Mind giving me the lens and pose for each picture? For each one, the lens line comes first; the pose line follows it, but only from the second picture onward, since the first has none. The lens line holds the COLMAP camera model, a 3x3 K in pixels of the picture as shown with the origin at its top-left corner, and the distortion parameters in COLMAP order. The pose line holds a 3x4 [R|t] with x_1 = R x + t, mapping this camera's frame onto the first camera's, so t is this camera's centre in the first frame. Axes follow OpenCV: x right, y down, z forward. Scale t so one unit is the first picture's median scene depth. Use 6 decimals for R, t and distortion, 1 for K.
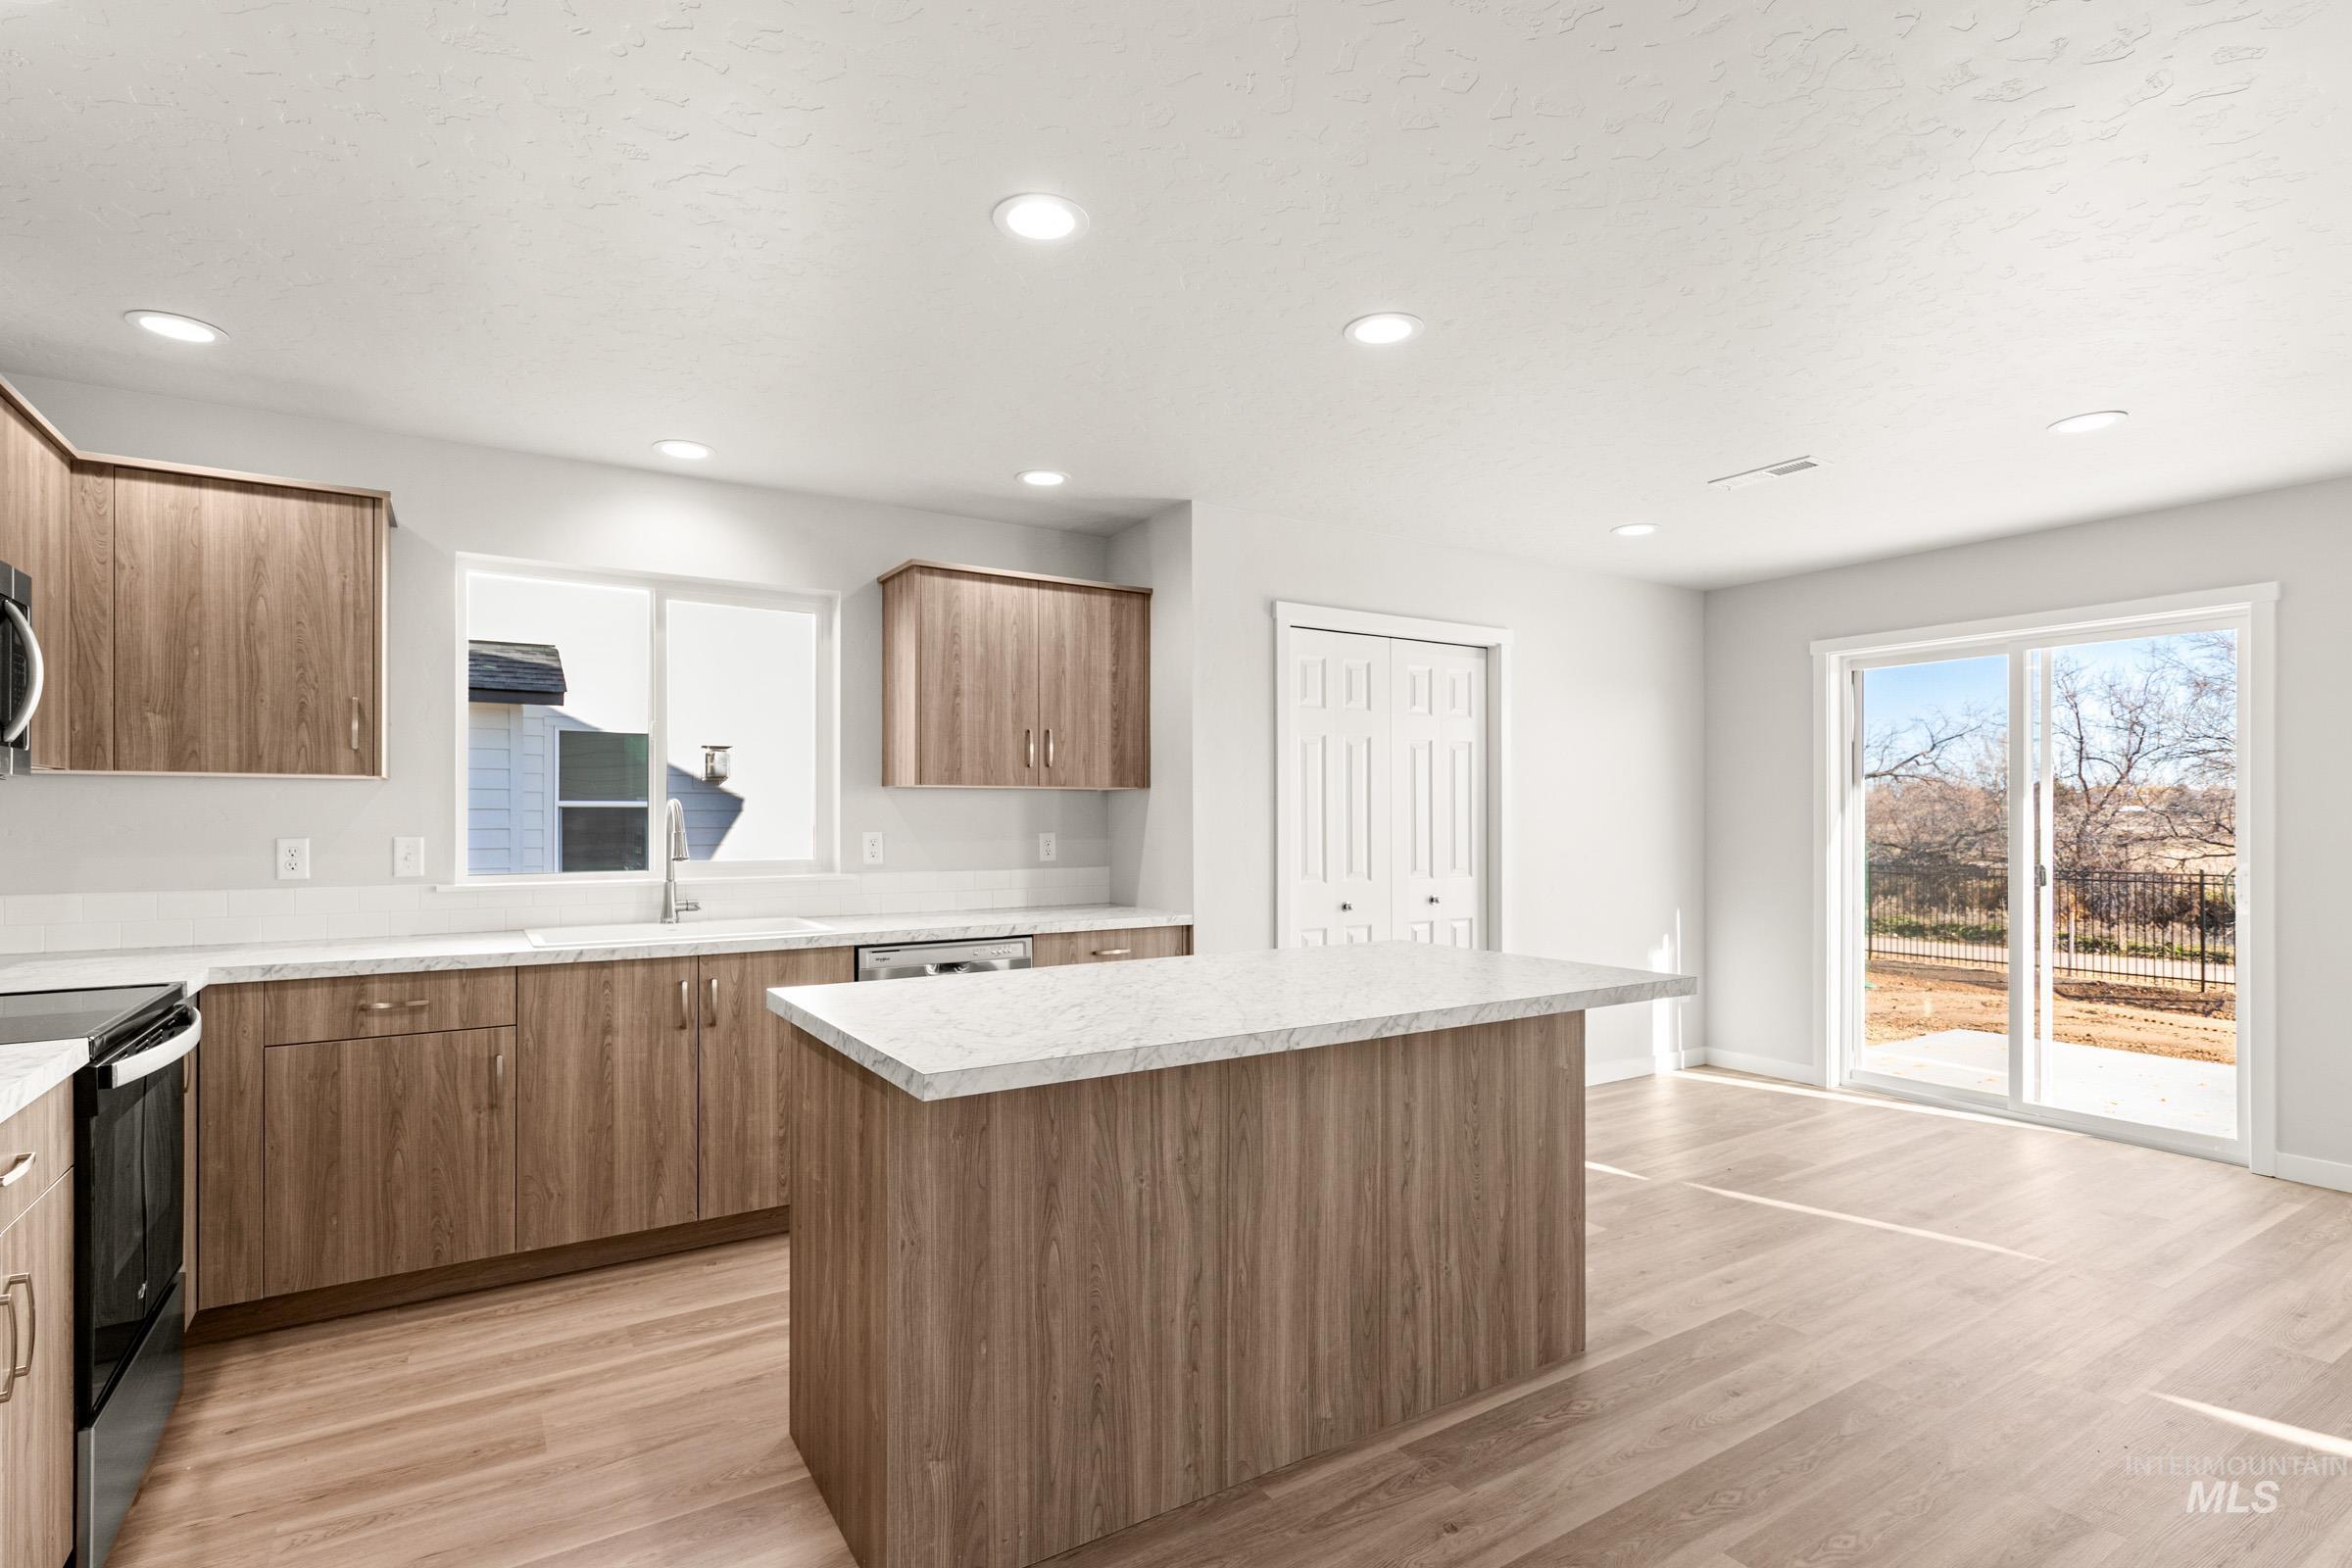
lens RADIAL K [[1136.5, 0, 1174.3], [0, 1136.5, 816.1], [0, 0, 1]] dist [0.000124, 0.000040]
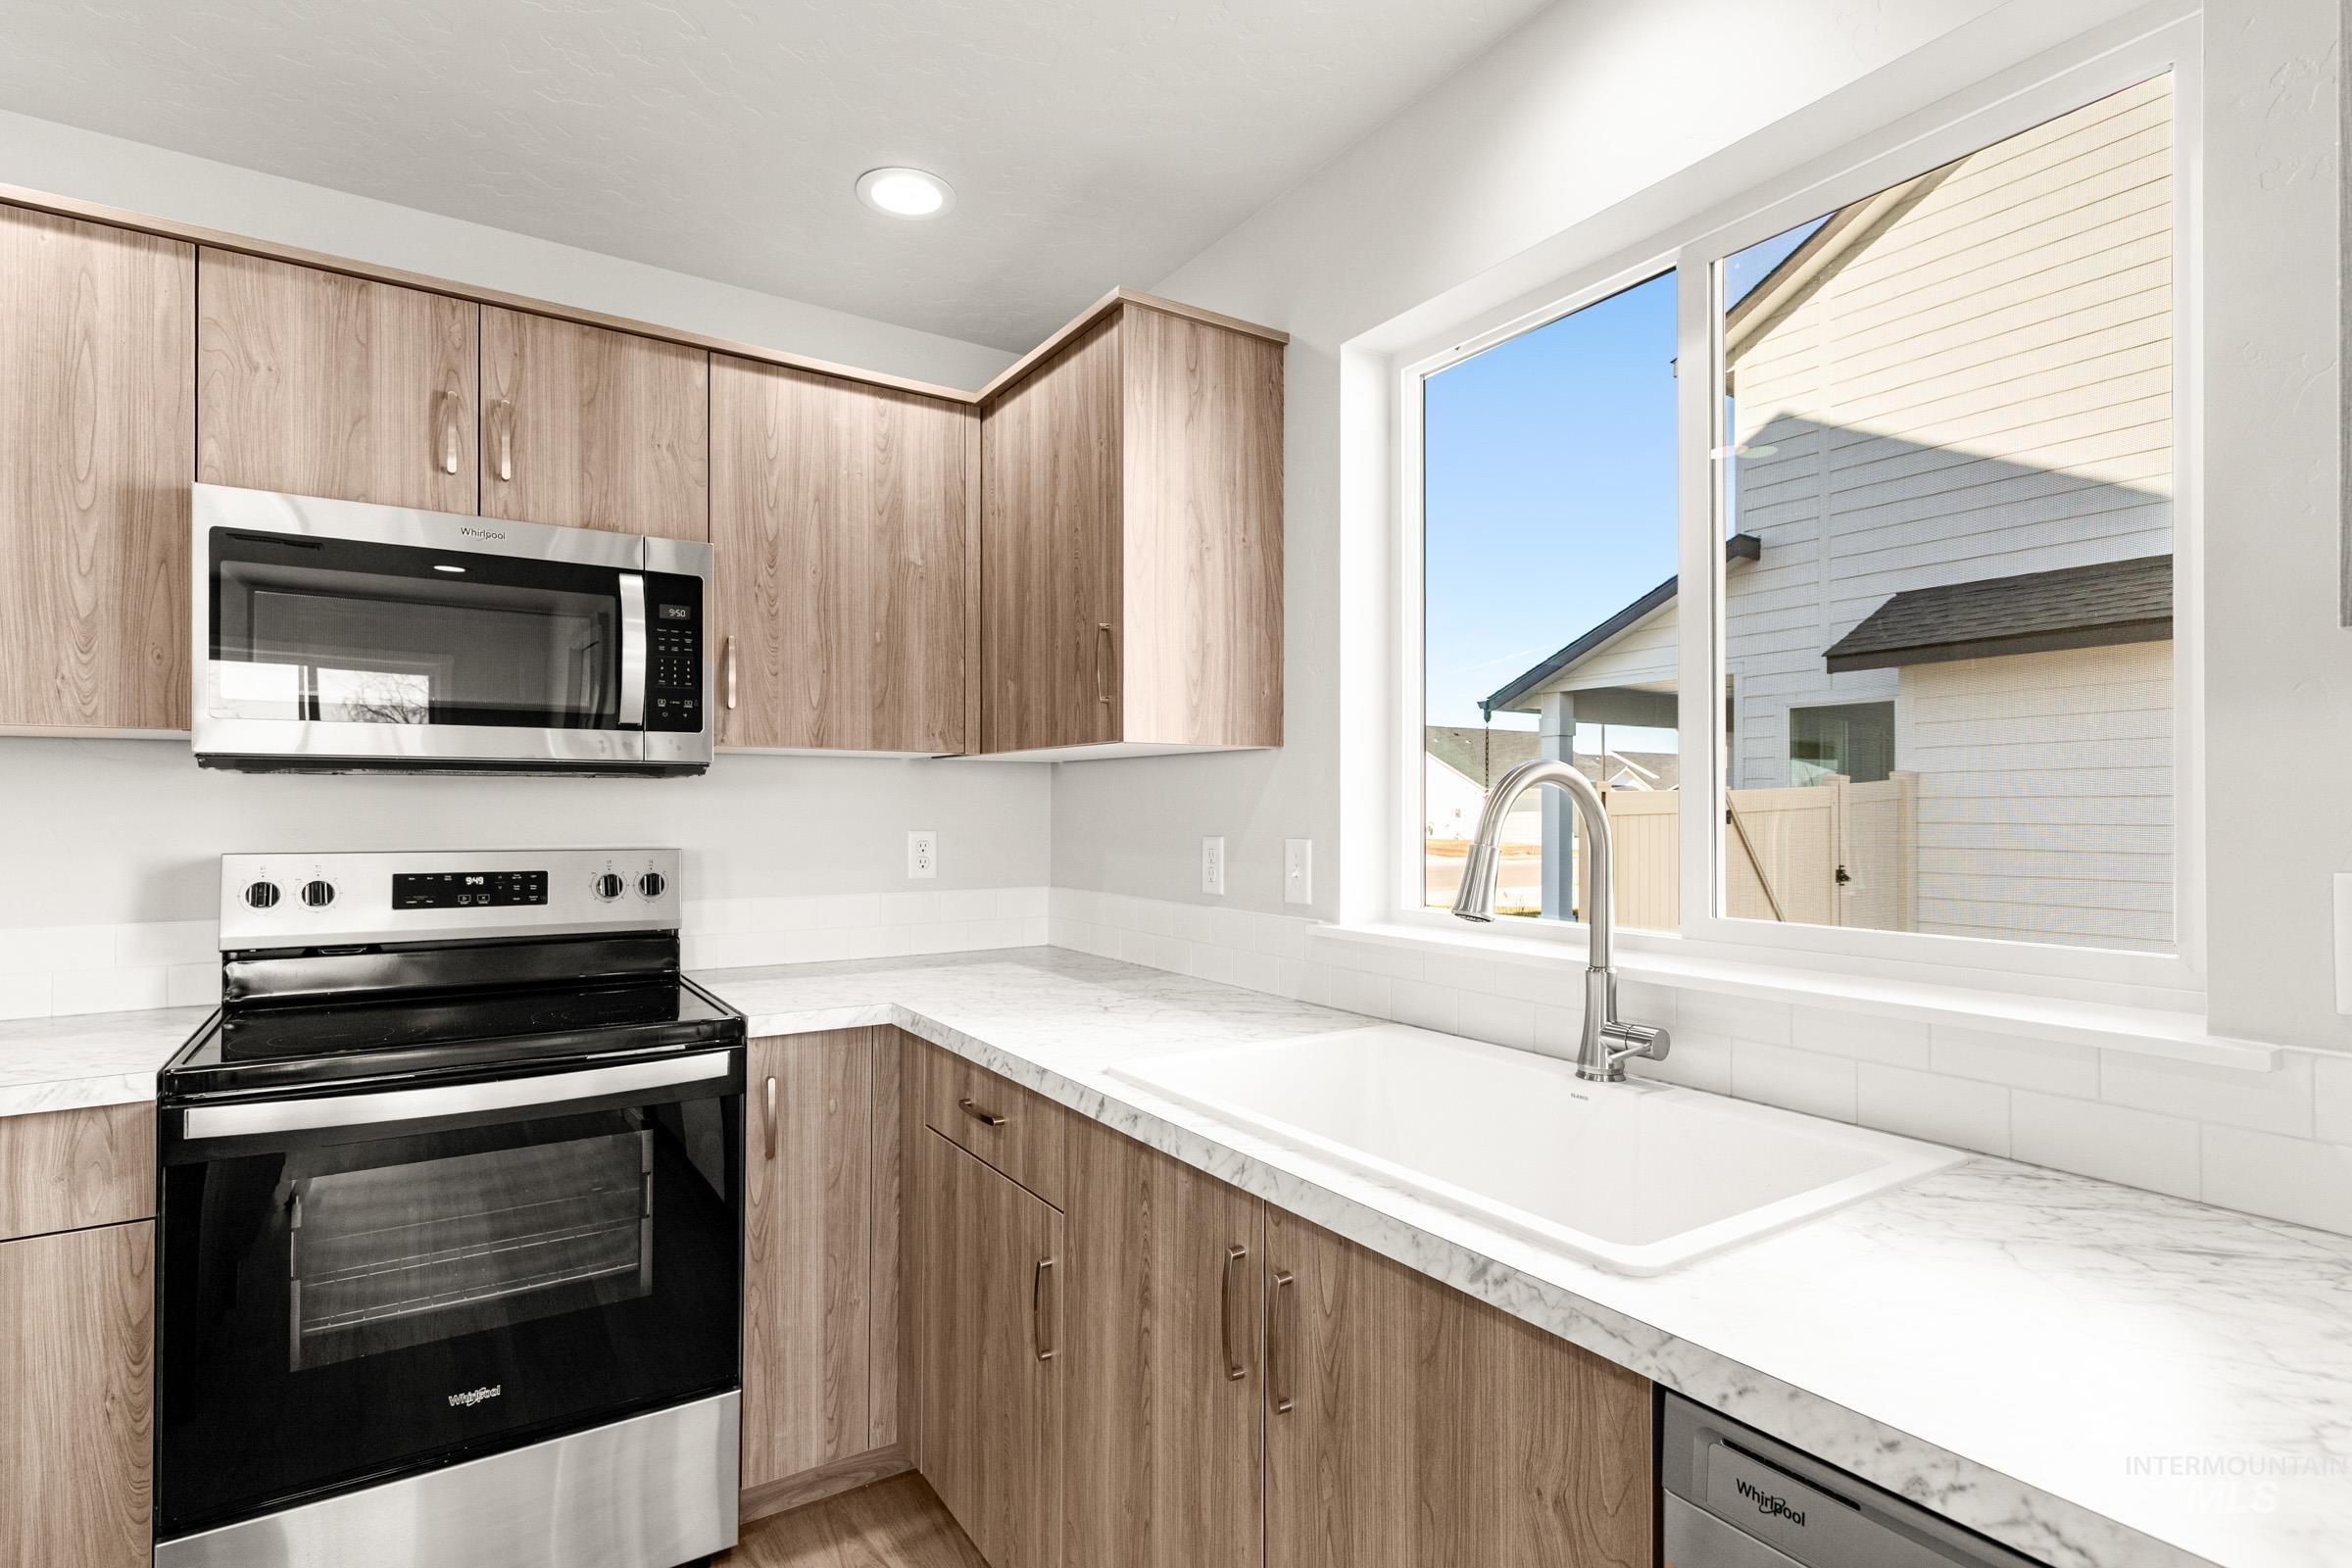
lens RADIAL K [[1143.5, 0, 1173.0], [0, 1143.5, 796.5], [0, 0, 1]] dist [0.003146, 0.000201]
pose [[0.009002, -0.011646, -0.999892, -0.062483], [0.000346, 0.999932, -0.011643, 0.003261], [0.999959, -0.000241, 0.009006, 1.031393]]
